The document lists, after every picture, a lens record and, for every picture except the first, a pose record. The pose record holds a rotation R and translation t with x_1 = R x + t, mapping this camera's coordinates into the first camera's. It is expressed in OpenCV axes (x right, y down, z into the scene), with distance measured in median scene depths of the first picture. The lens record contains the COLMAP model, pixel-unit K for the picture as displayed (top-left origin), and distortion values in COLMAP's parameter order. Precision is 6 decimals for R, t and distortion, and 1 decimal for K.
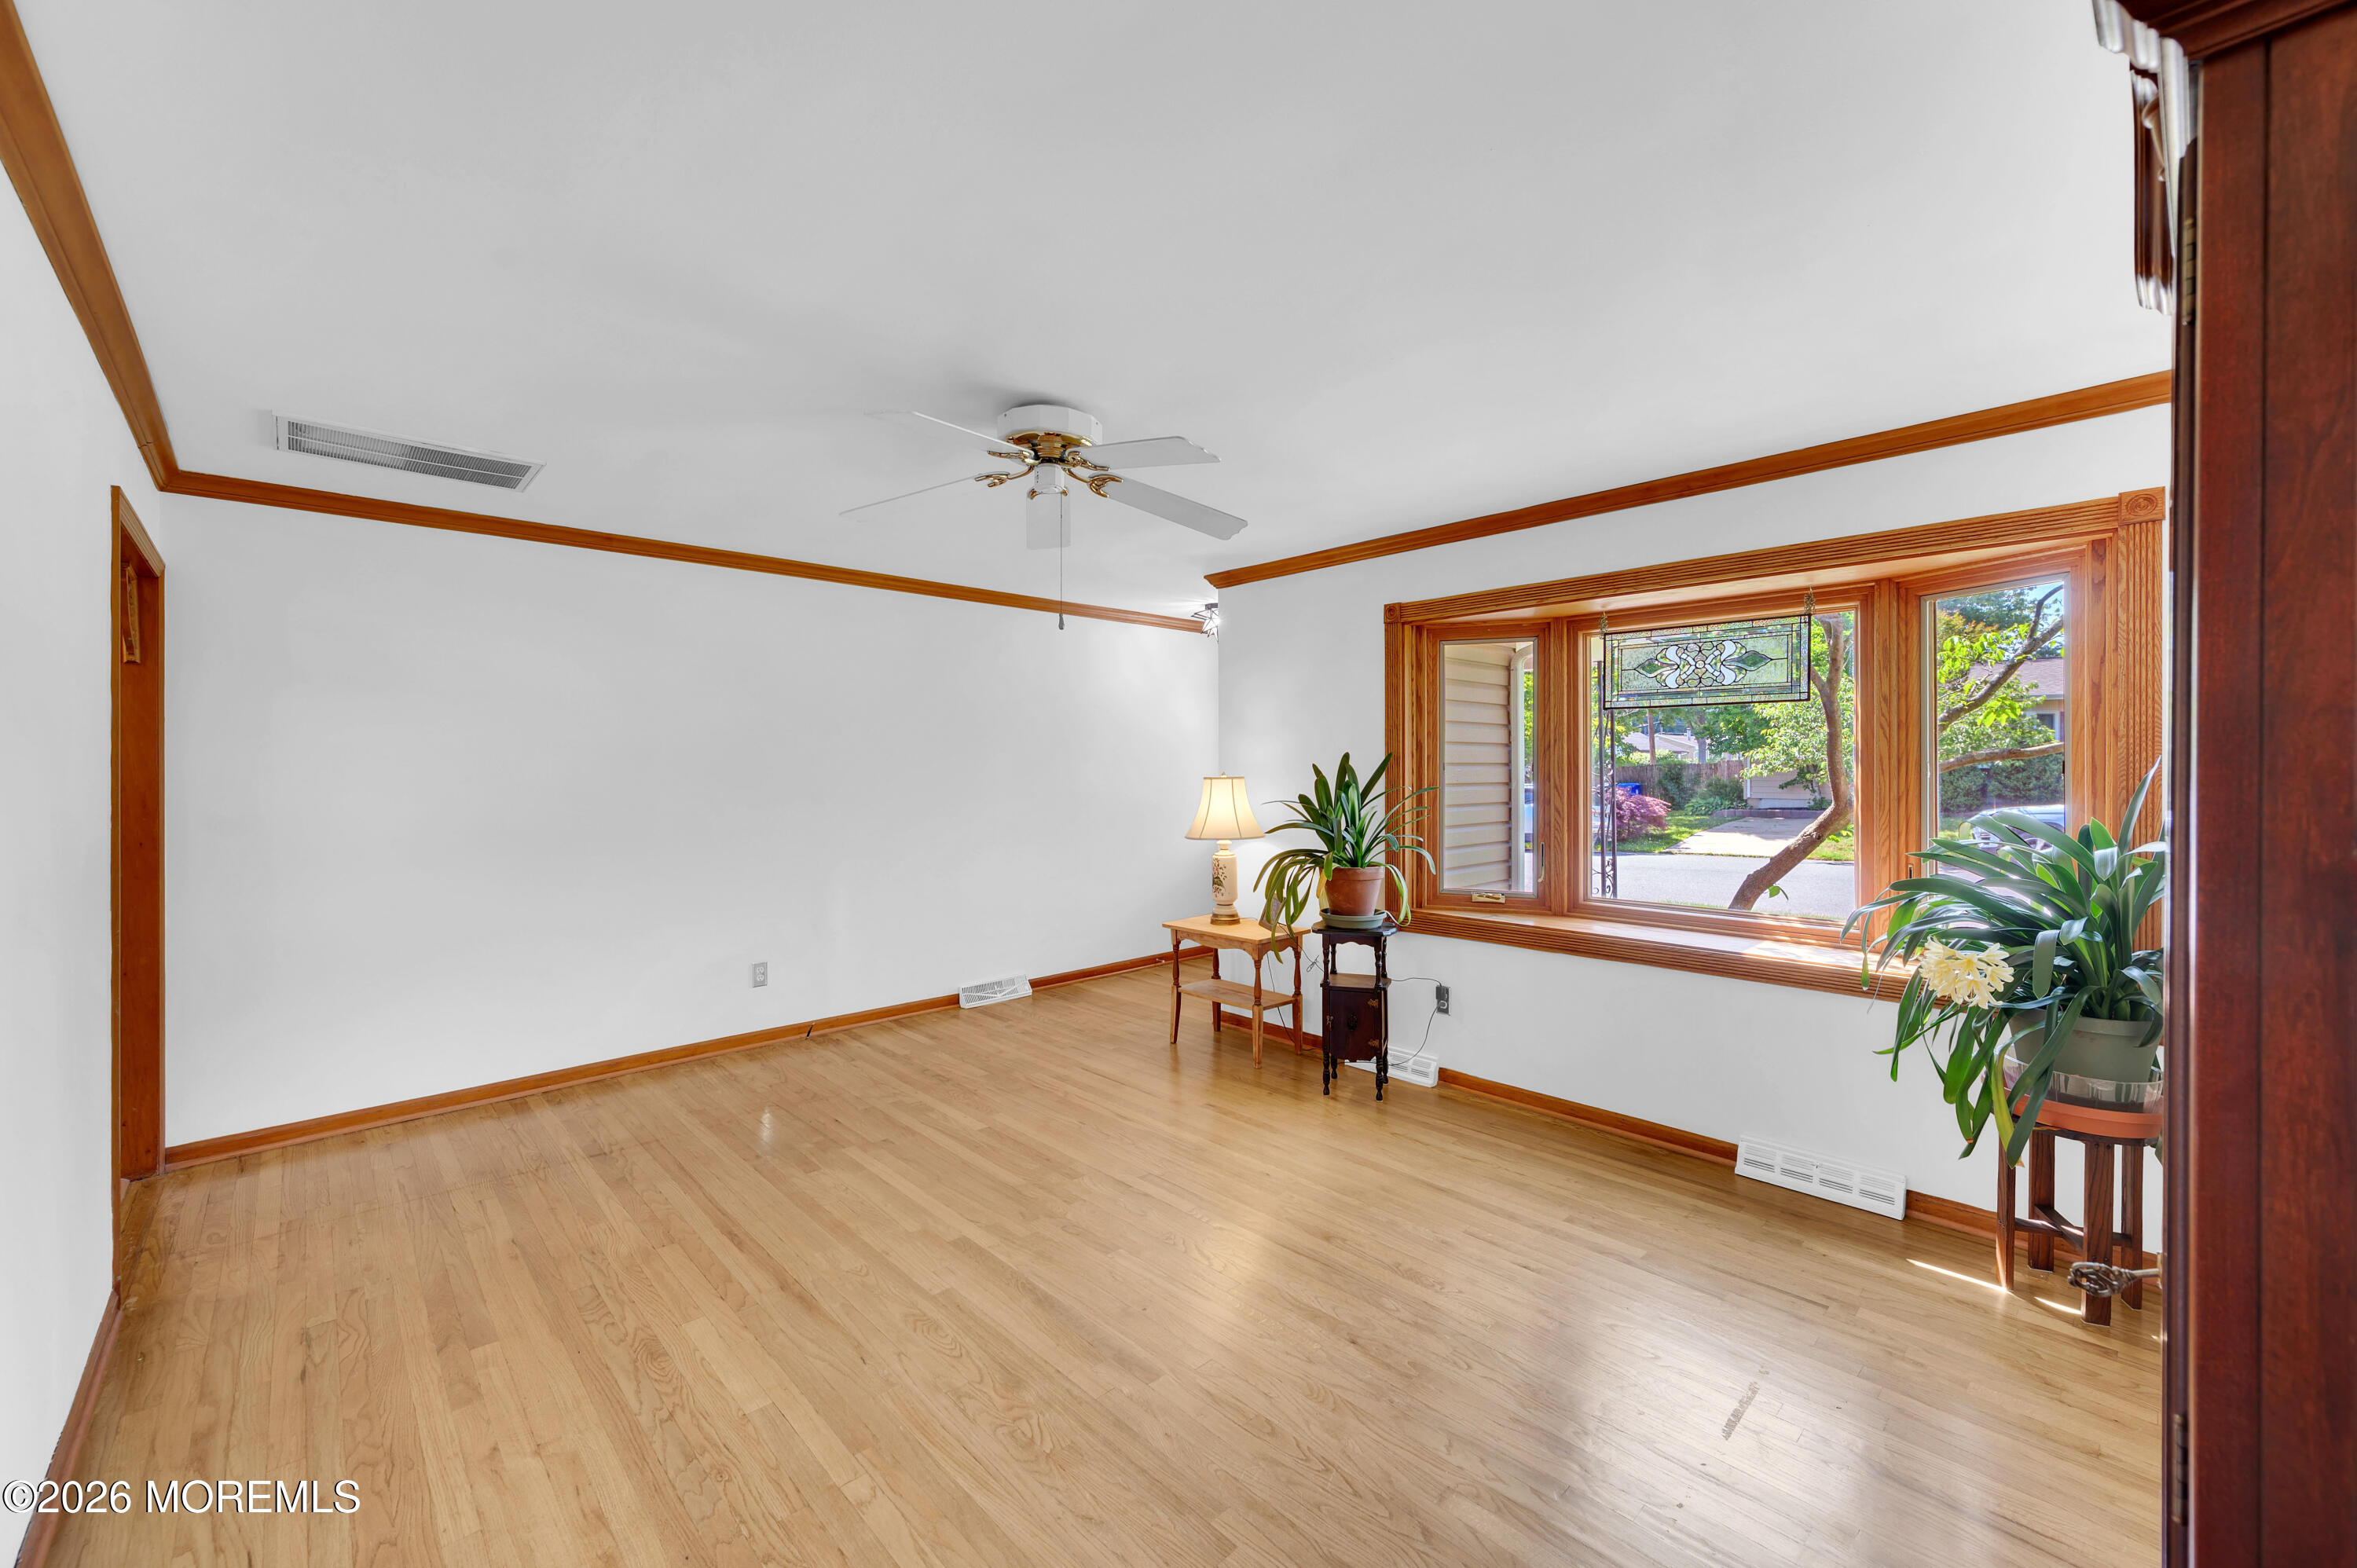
lens RADIAL K [[926.6, 0, 1177.9], [0, 926.6, 776.1], [0, 0, 1]] dist [-0.000554, -0.000552]
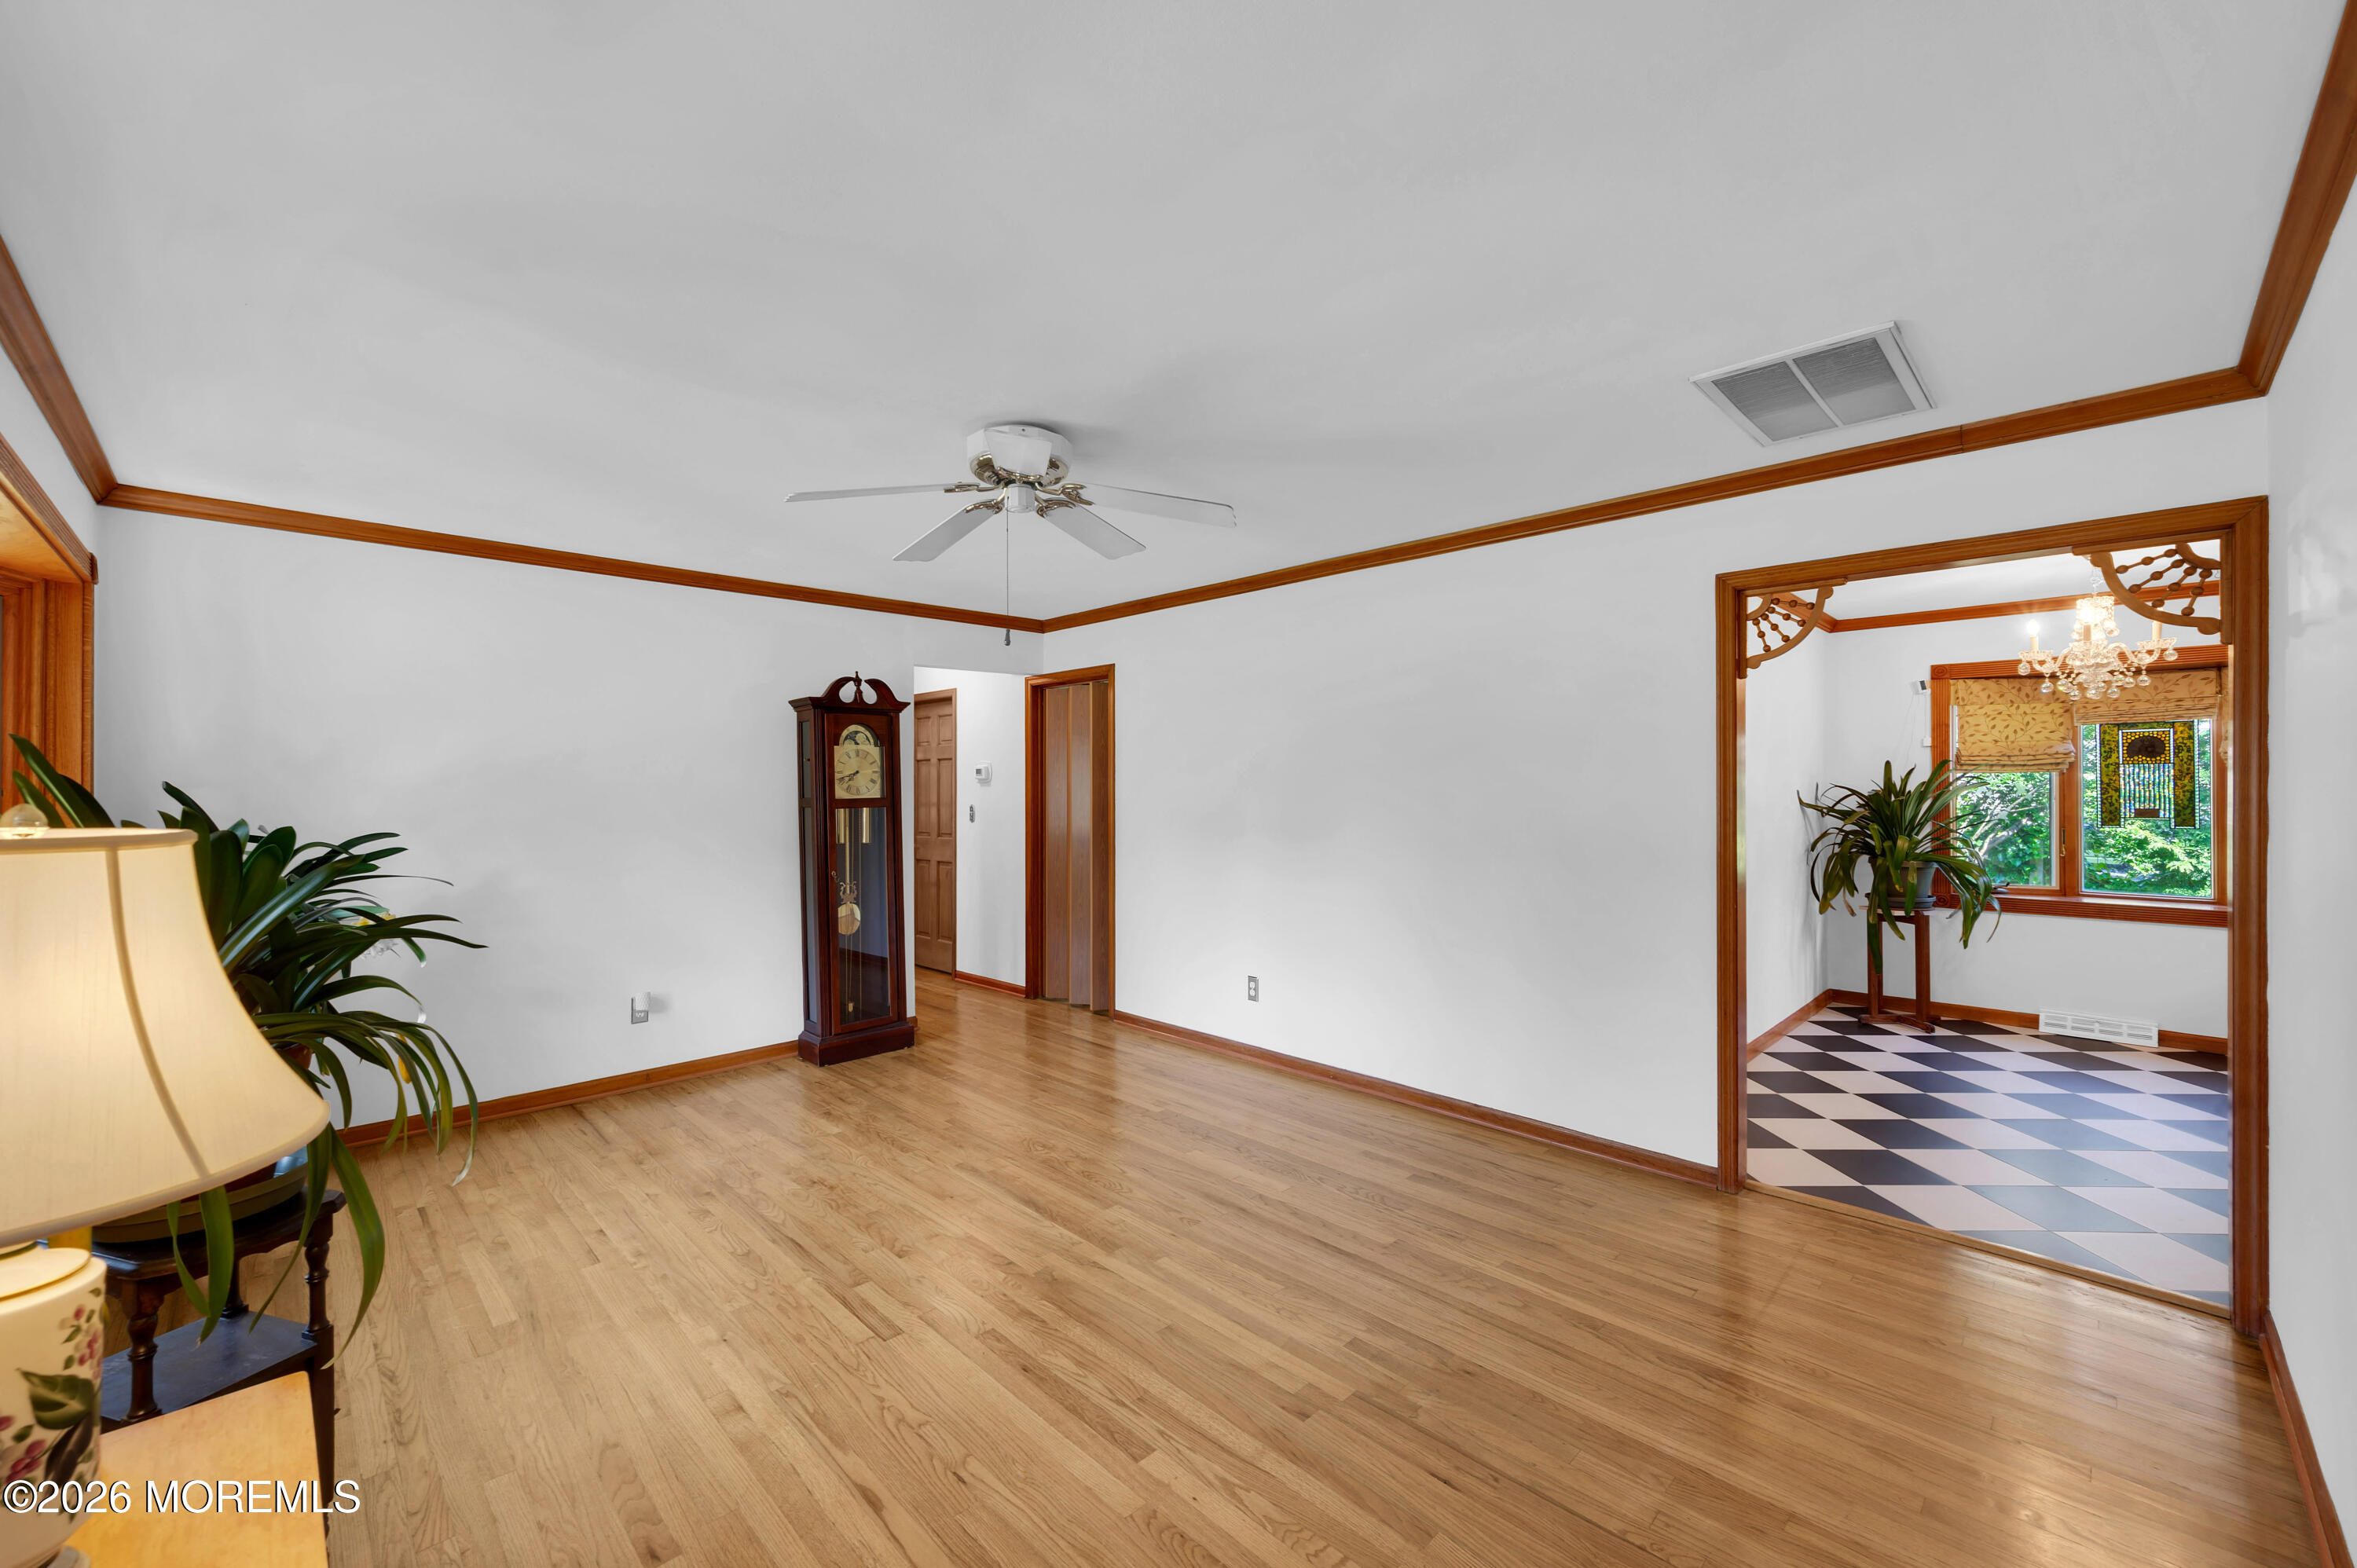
lens RADIAL K [[926.6, 0, 1175.4], [0, 926.6, 796.2], [0, 0, 1]] dist [-0.000554, -0.000552]
pose [[-0.999878, 0.003487, -0.015216, -0.260971], [0.003392, 0.999975, 0.006213, -0.002361], [0.015237, 0.006161, -0.999865, 1.808958]]
